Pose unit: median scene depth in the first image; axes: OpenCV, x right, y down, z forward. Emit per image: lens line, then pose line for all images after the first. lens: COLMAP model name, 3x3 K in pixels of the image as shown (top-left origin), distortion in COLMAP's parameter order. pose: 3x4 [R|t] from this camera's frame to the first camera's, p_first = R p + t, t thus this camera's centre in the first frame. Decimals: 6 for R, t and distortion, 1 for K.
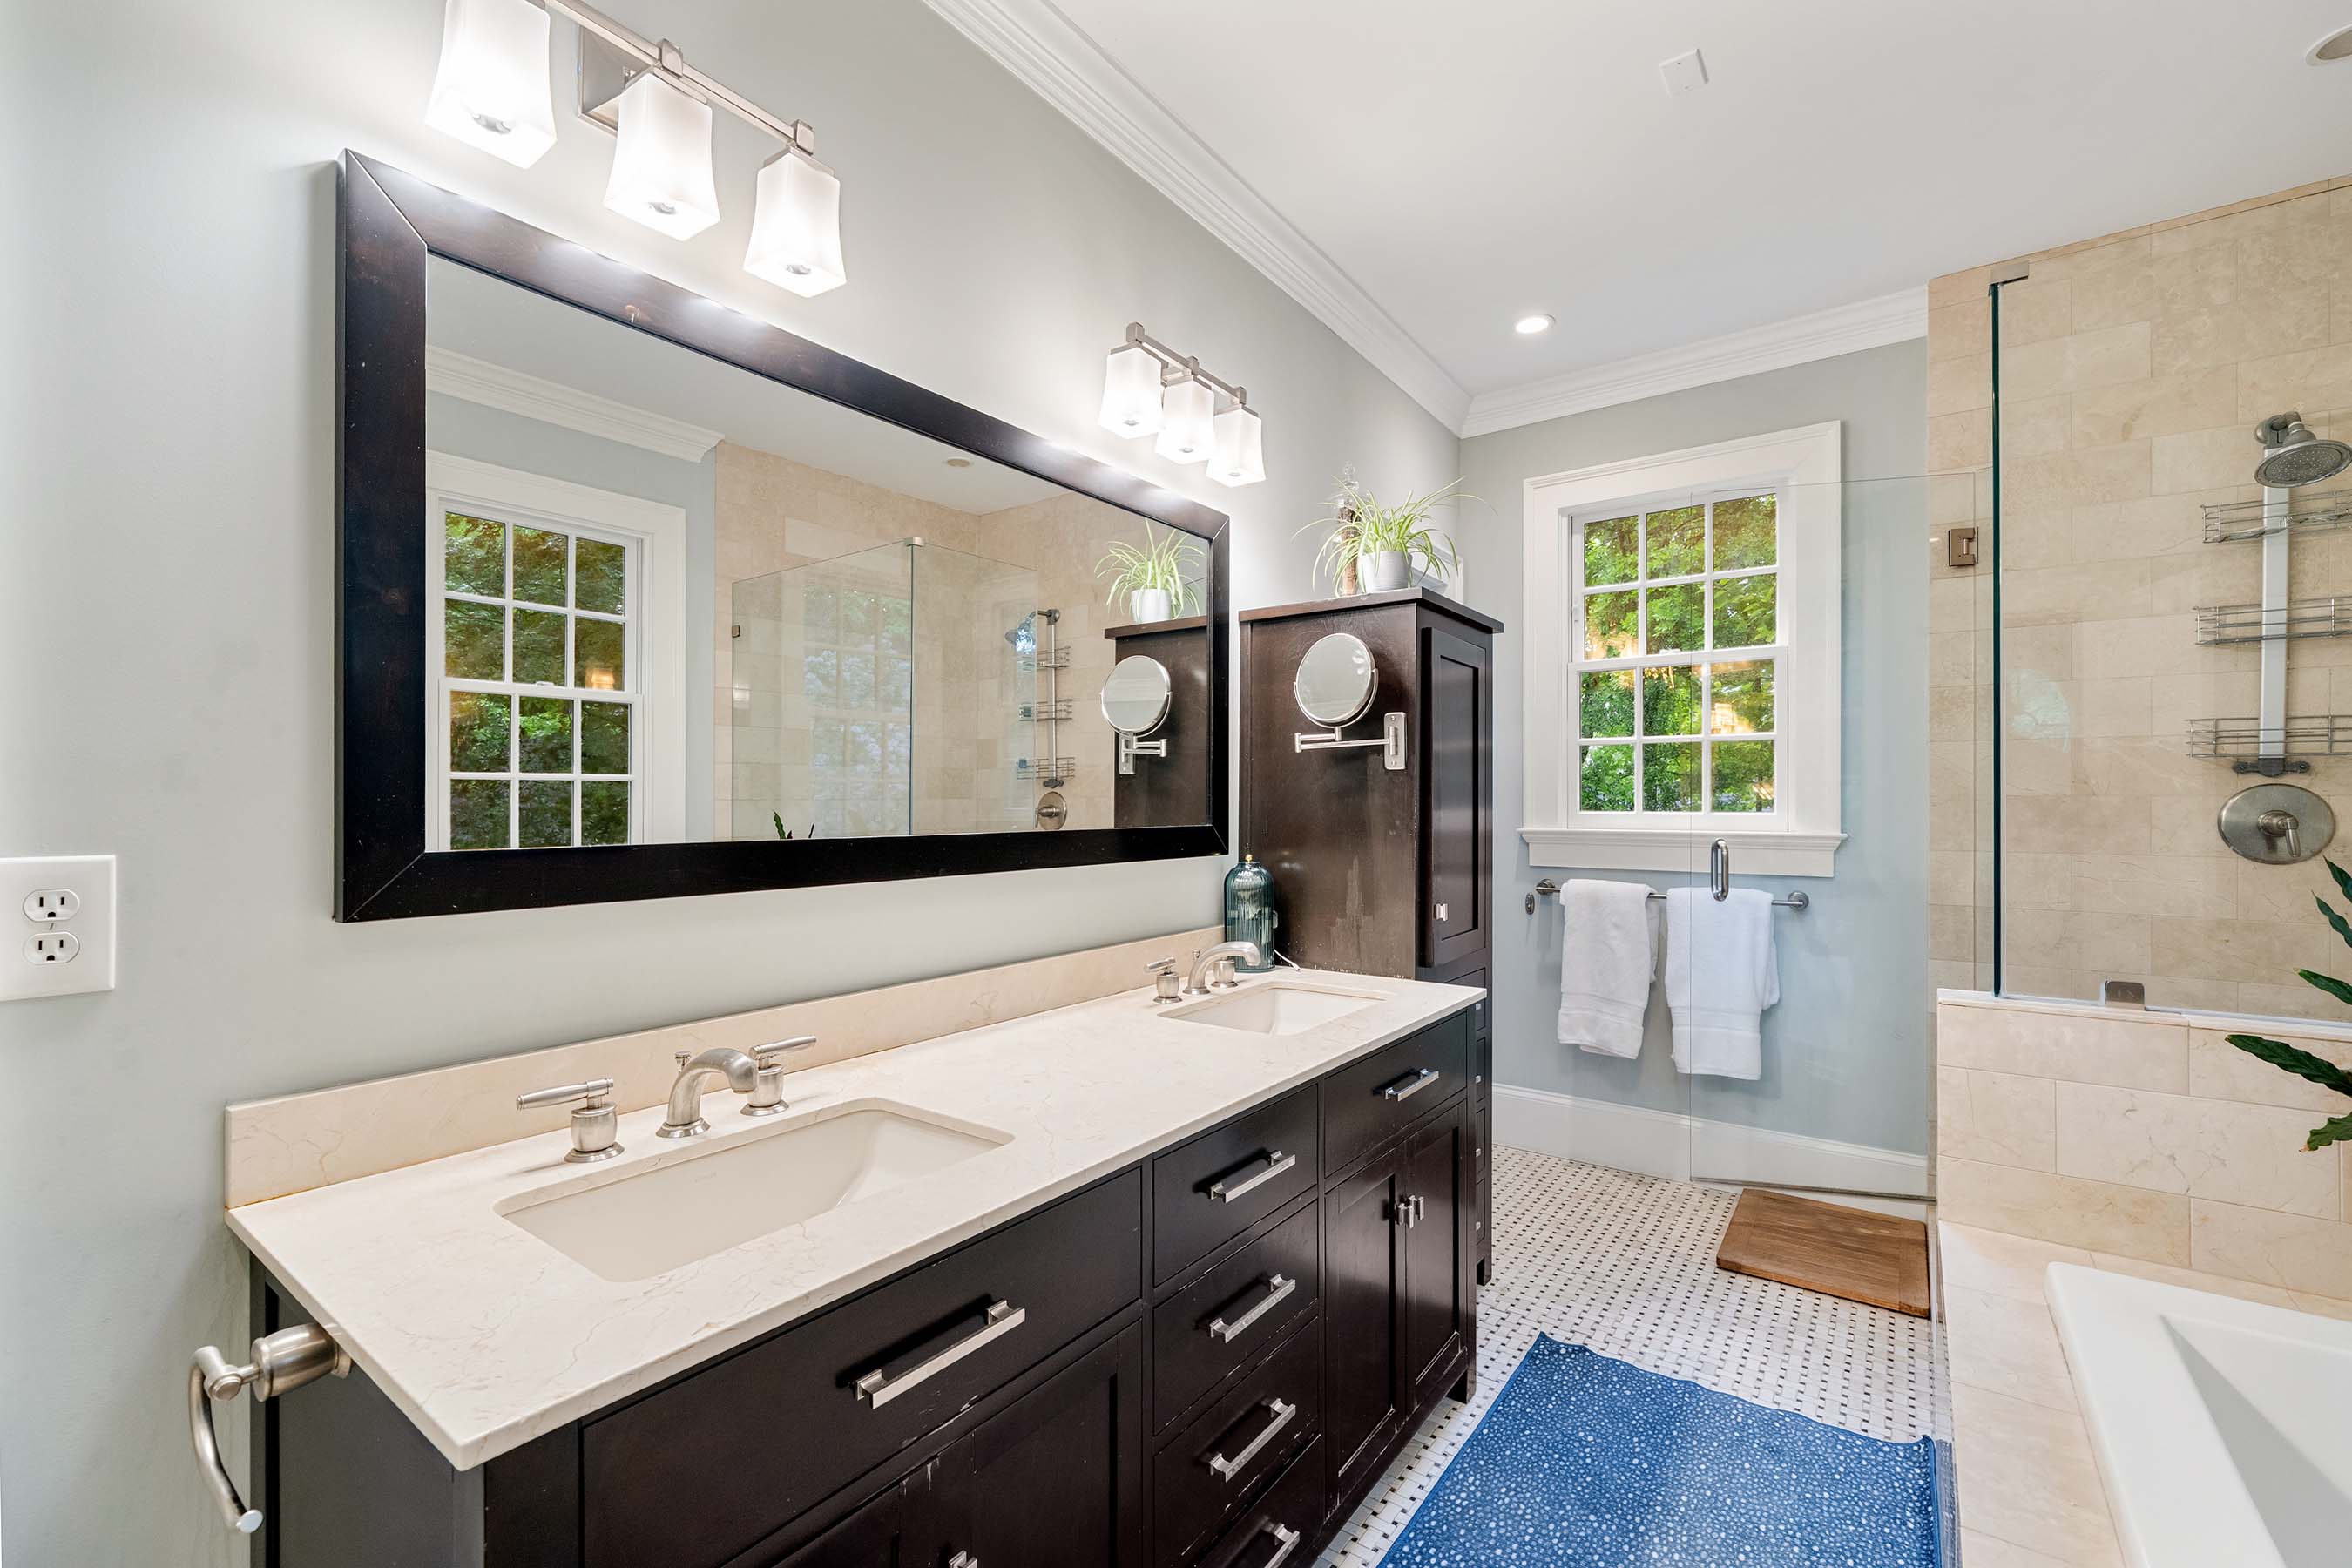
lens RADIAL K [[1010.4, 0, 1169.2], [0, 1010.4, 800.1], [0, 0, 1]] dist [0.001244, -0.000138]
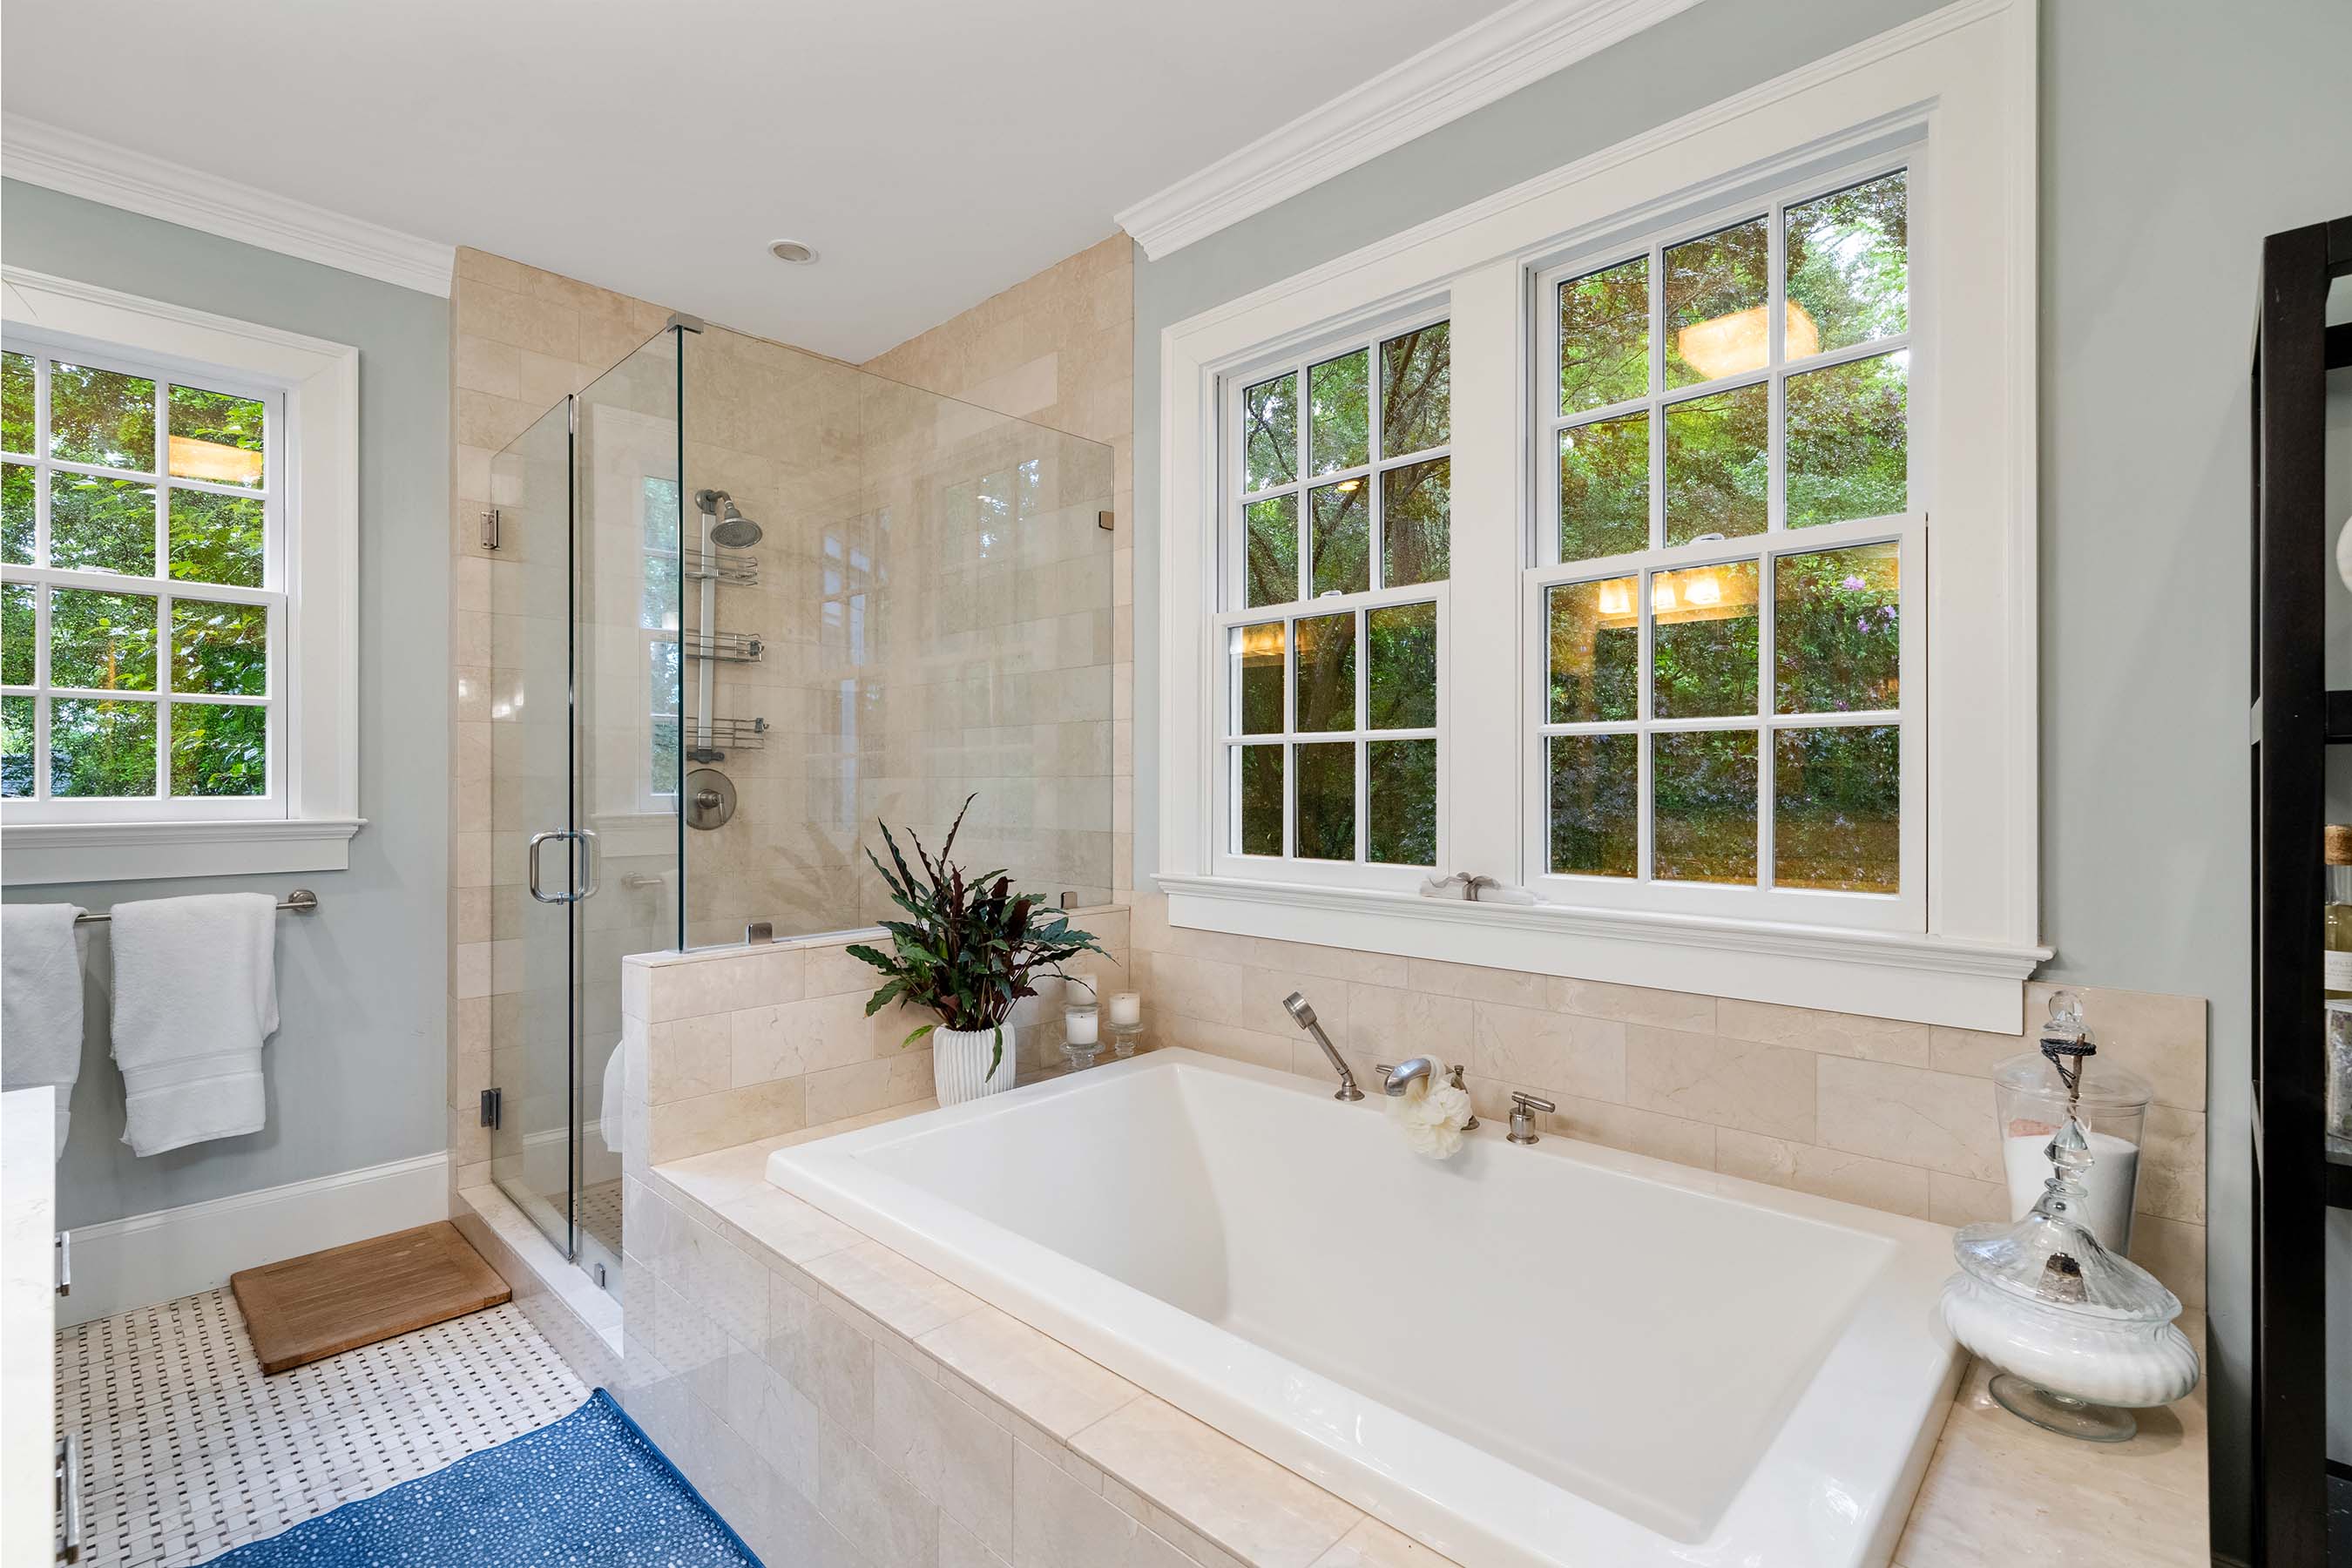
lens RADIAL K [[1113.2, 0, 1174.3], [0, 1113.2, 781.7], [0, 0, 1]] dist [0.001350, 0.001953]
pose [[0.104660, 0.001232, 0.994507, -0.267440], [-0.000285, 0.999999, -0.001208, 0.002138], [-0.994508, -0.000157, 0.104660, 0.227877]]
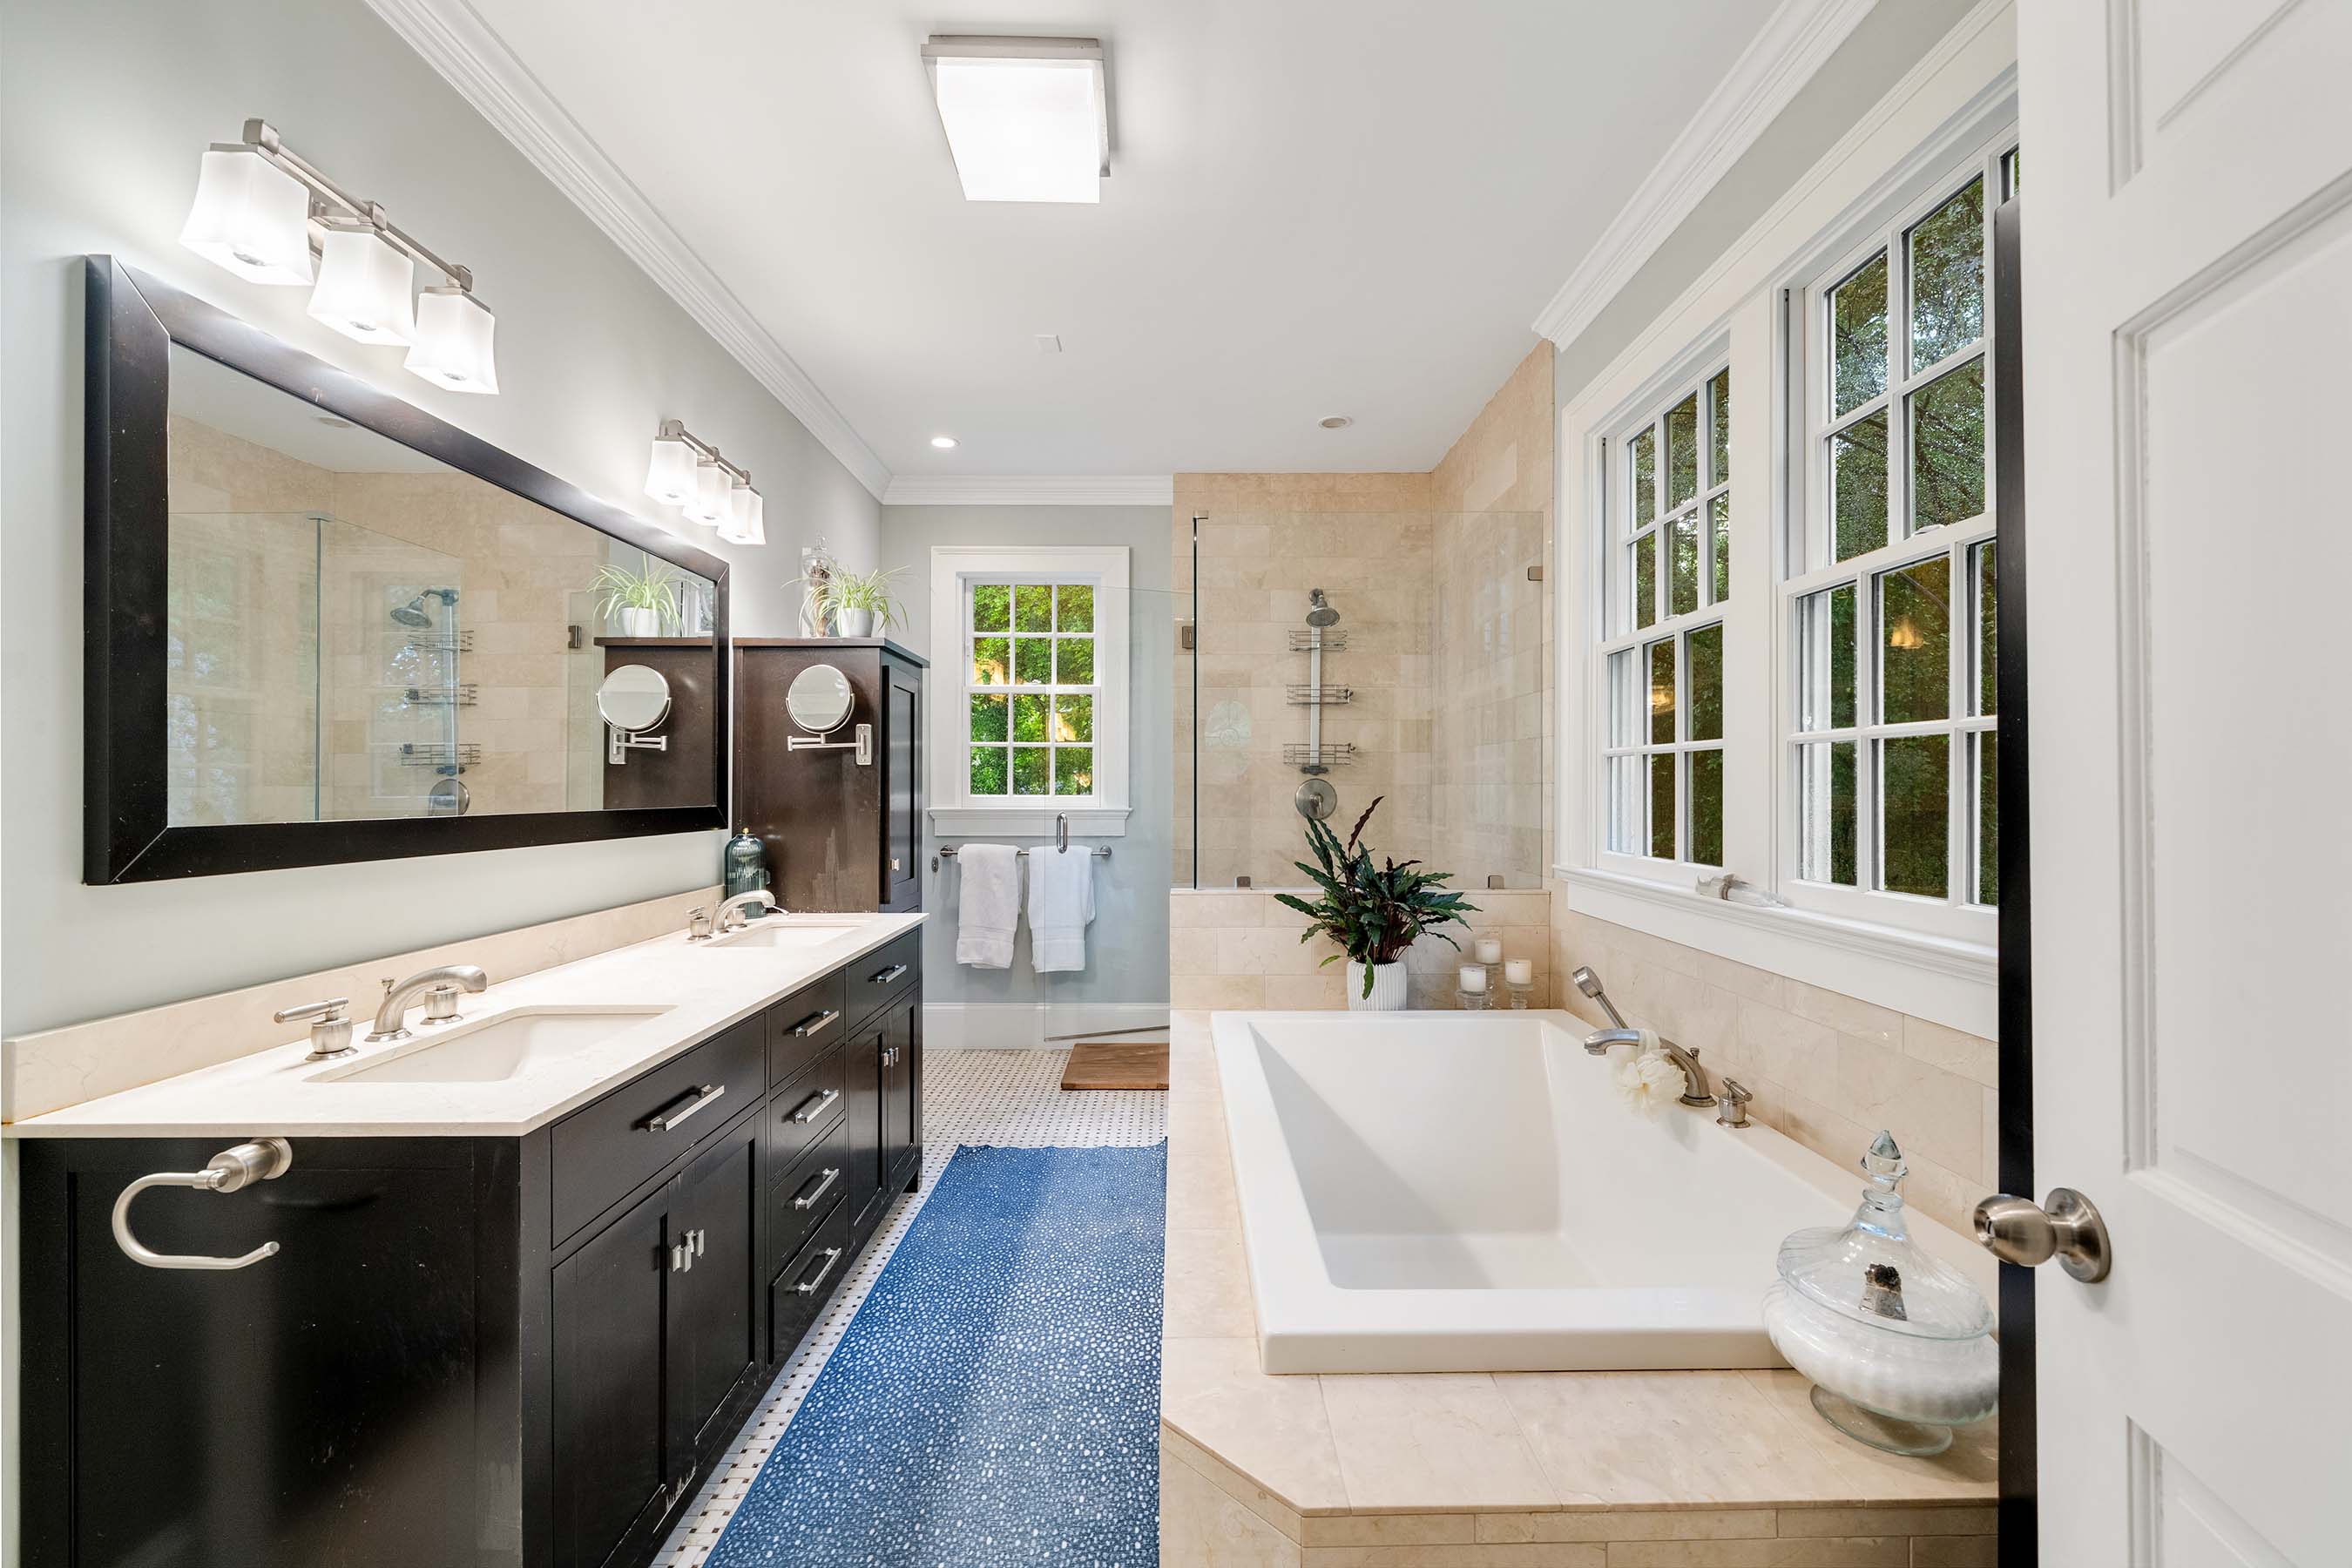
lens RADIAL K [[1010.4, 0, 1172.3], [0, 1010.4, 784.9], [0, 0, 1]] dist [0.001244, -0.000138]
pose [[0.809994, 0.002542, 0.586433, -0.246721], [-0.001291, 0.999996, -0.002551, 0.000774], [-0.586437, 0.001309, 0.809994, -0.380845]]
